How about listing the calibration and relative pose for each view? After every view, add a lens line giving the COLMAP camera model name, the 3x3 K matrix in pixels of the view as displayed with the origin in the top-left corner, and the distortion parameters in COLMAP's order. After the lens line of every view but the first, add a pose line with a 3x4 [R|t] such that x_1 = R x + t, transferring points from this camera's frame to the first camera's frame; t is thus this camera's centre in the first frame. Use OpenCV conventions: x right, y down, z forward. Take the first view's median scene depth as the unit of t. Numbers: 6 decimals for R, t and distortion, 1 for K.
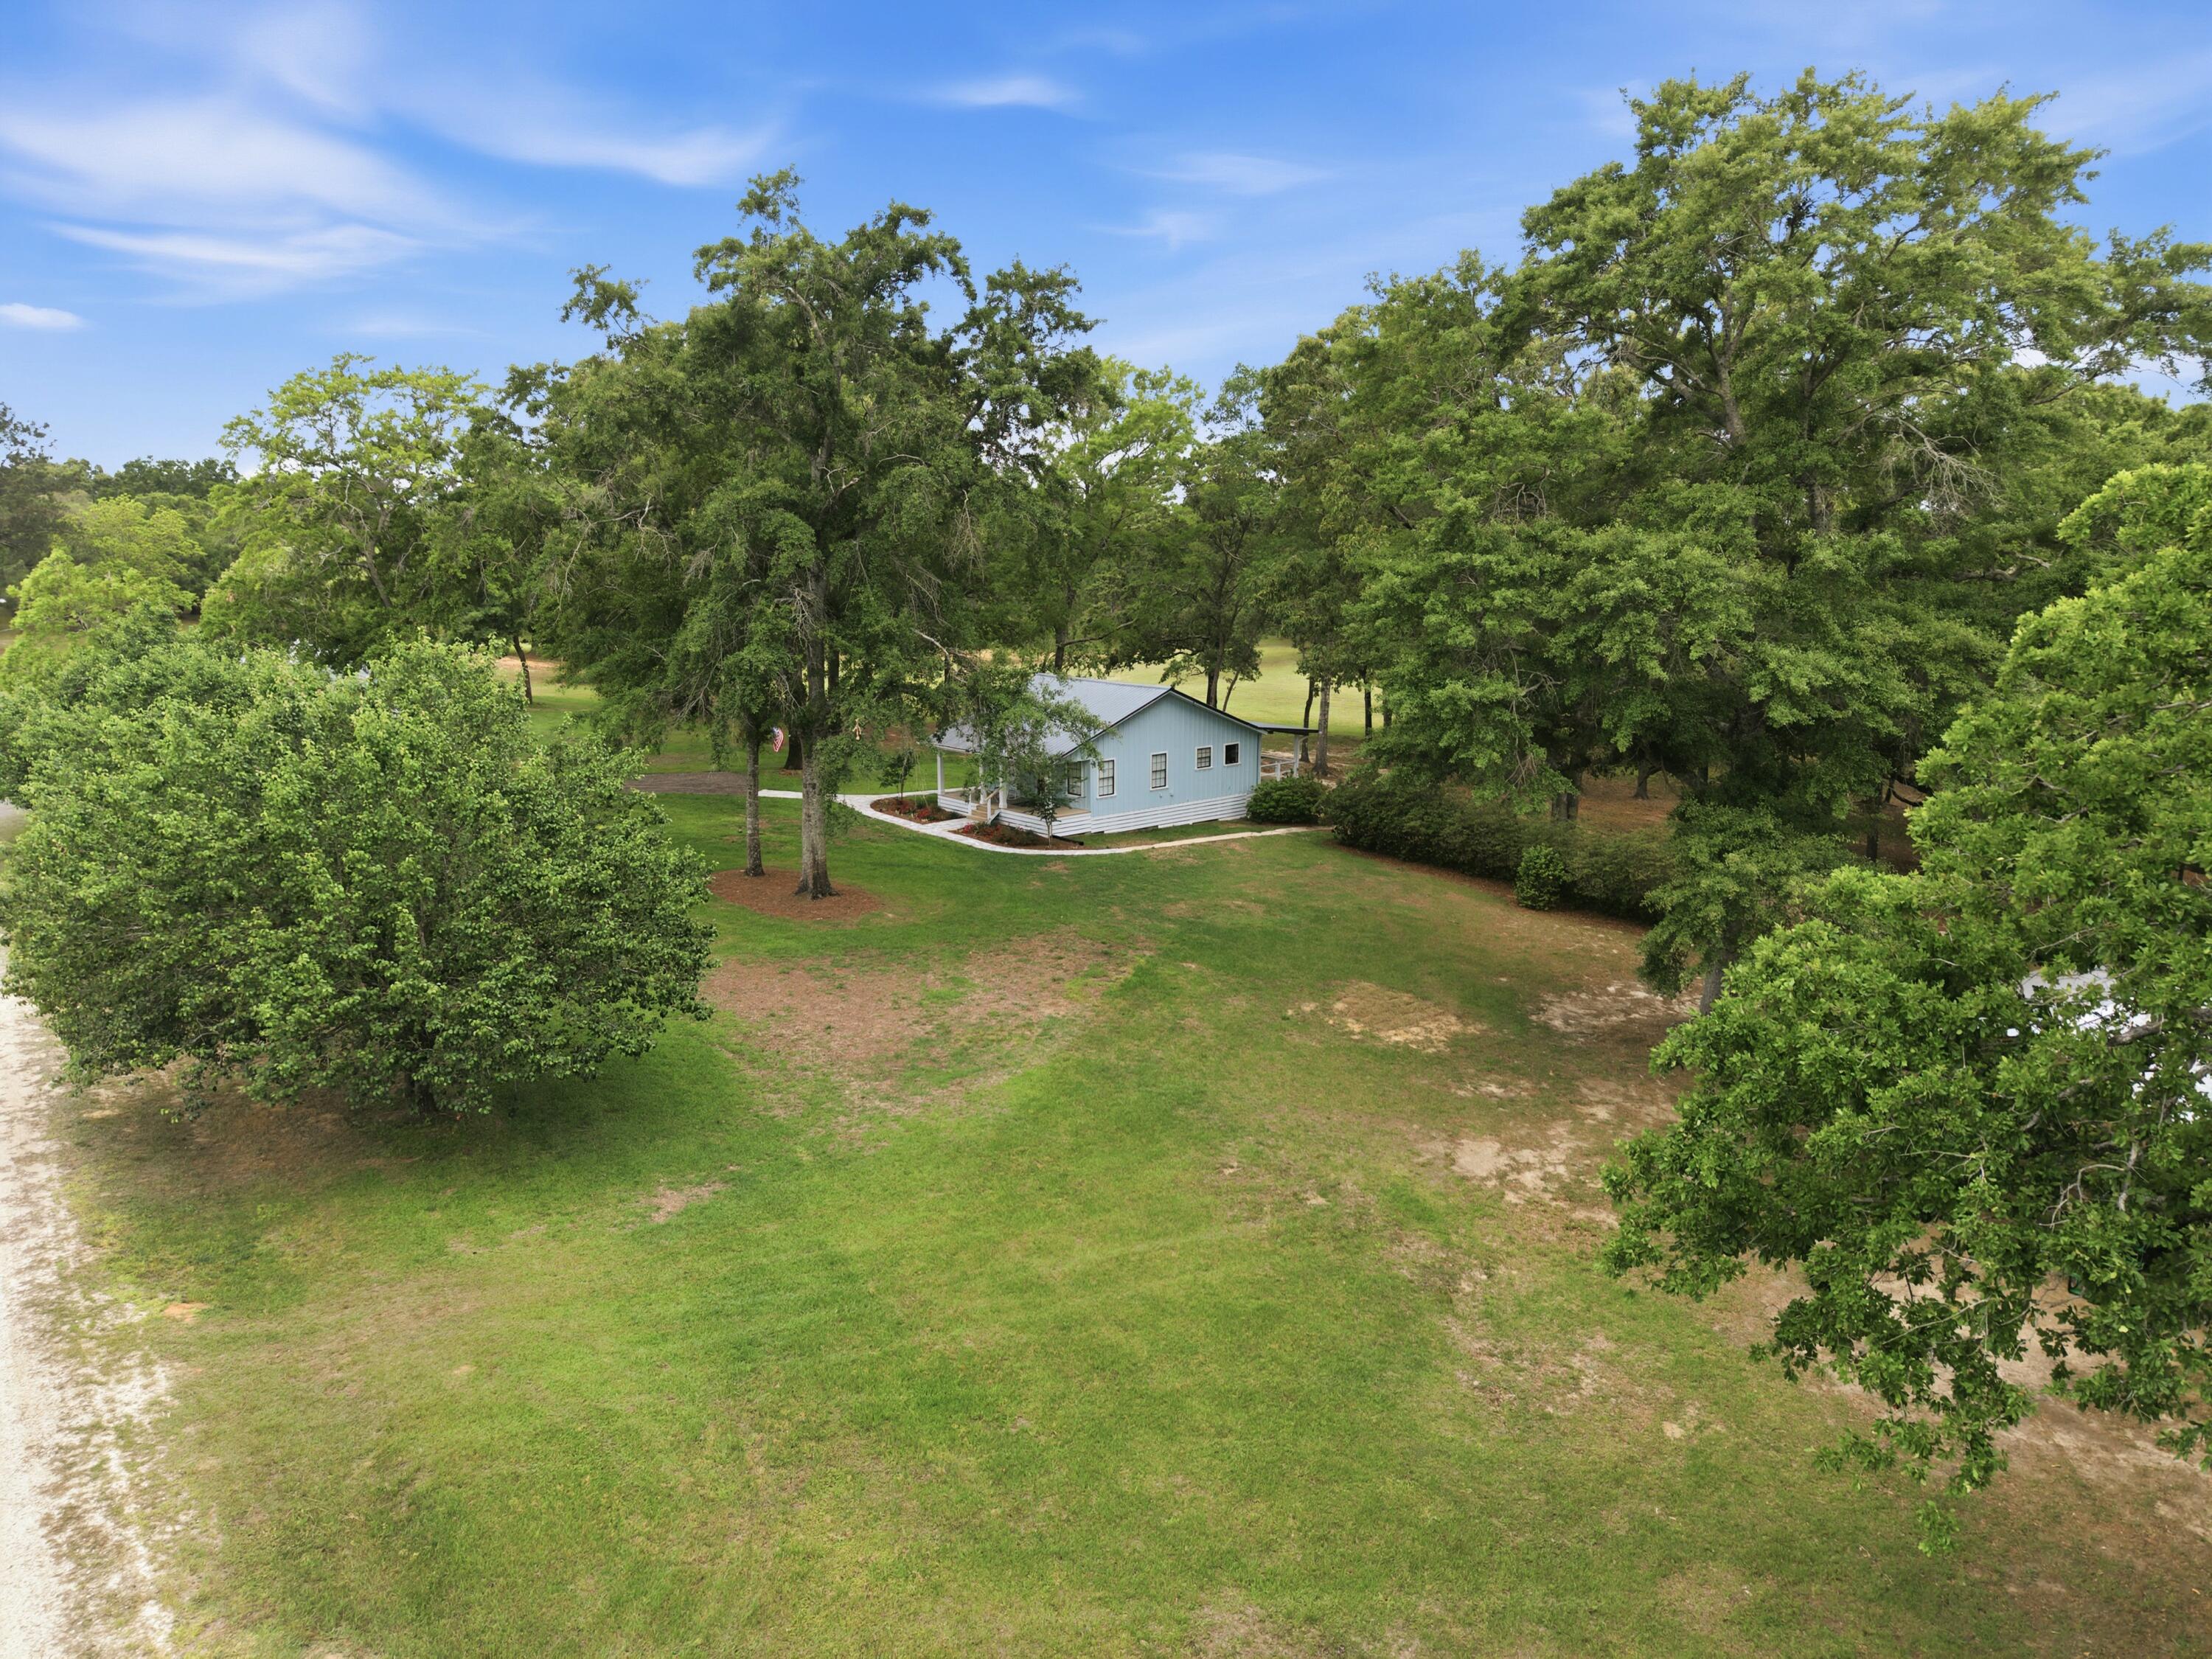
lens RADIAL K [[1469.3, 0, 1118.3], [0, 1469.3, 832.1], [0, 0, 1]] dist [0.023033, -0.022627]
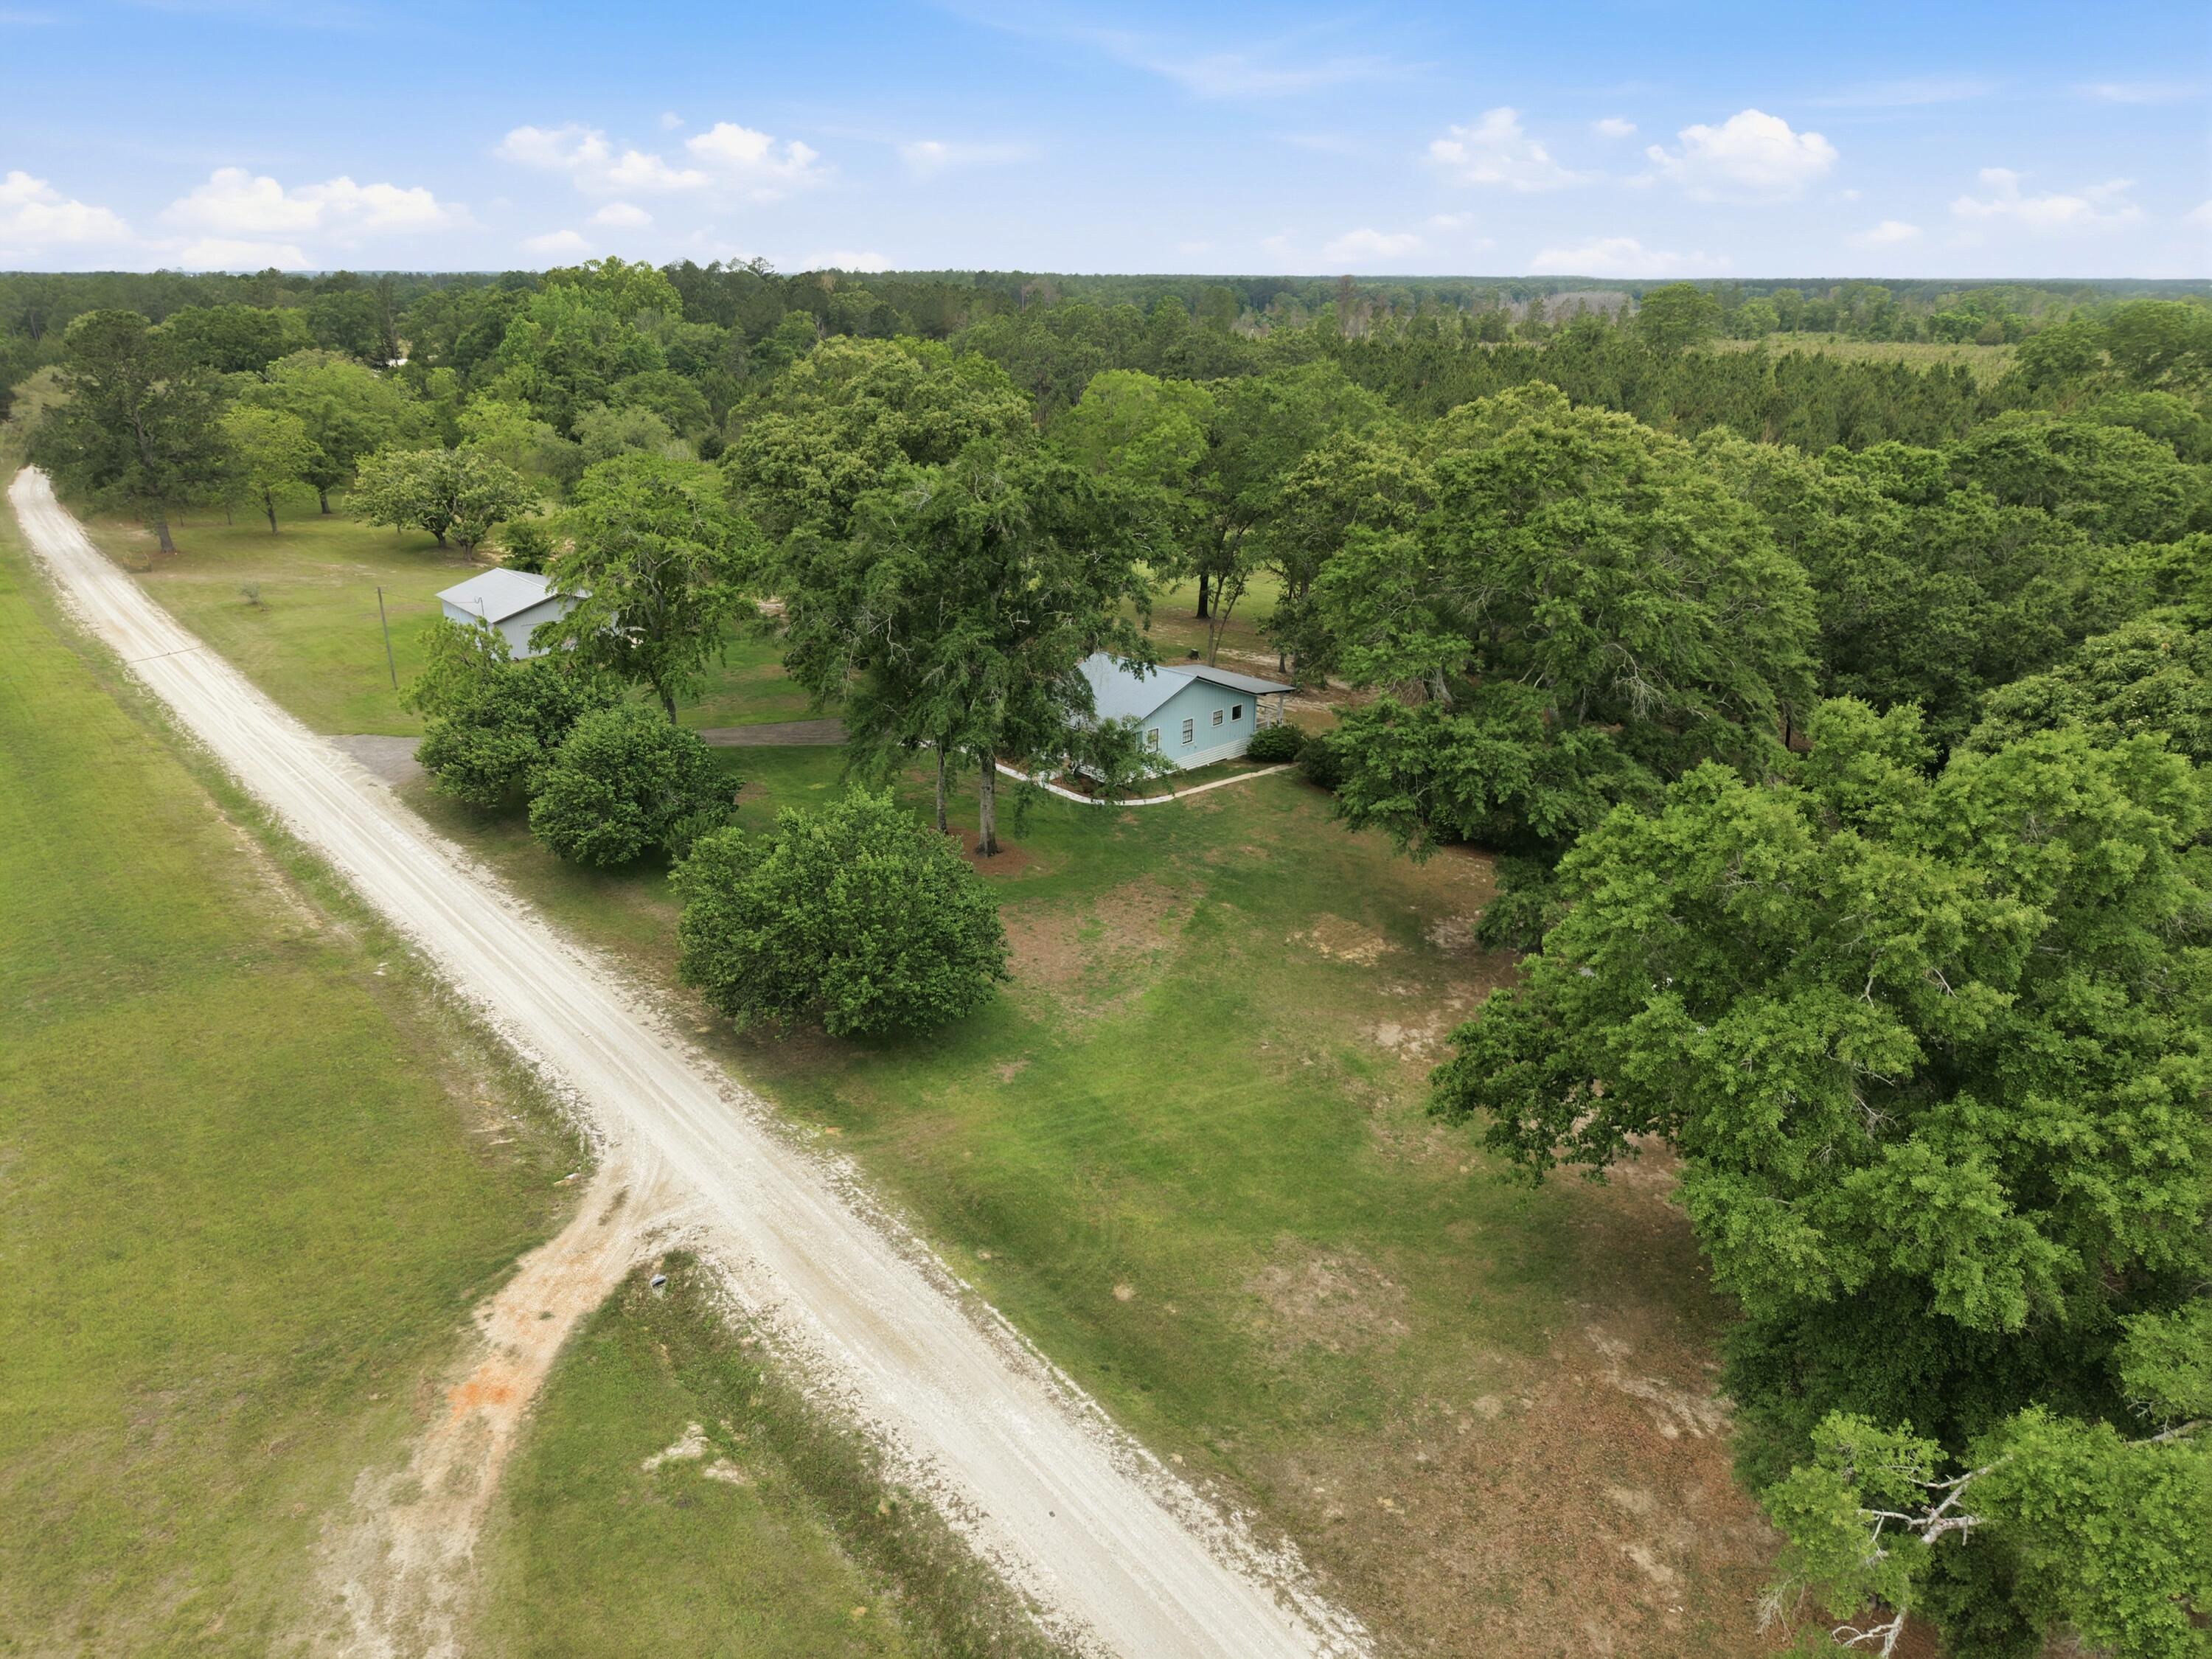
lens RADIAL K [[1469.3, 0, 1101.7], [0, 1469.3, 821.0], [0, 0, 1]] dist [0.023033, -0.022627]
pose [[0.999716, -0.010895, 0.021195, -0.171127], [0.007325, 0.986807, 0.161733, -0.368766], [-0.022678, -0.161532, 0.986607, -0.851397]]
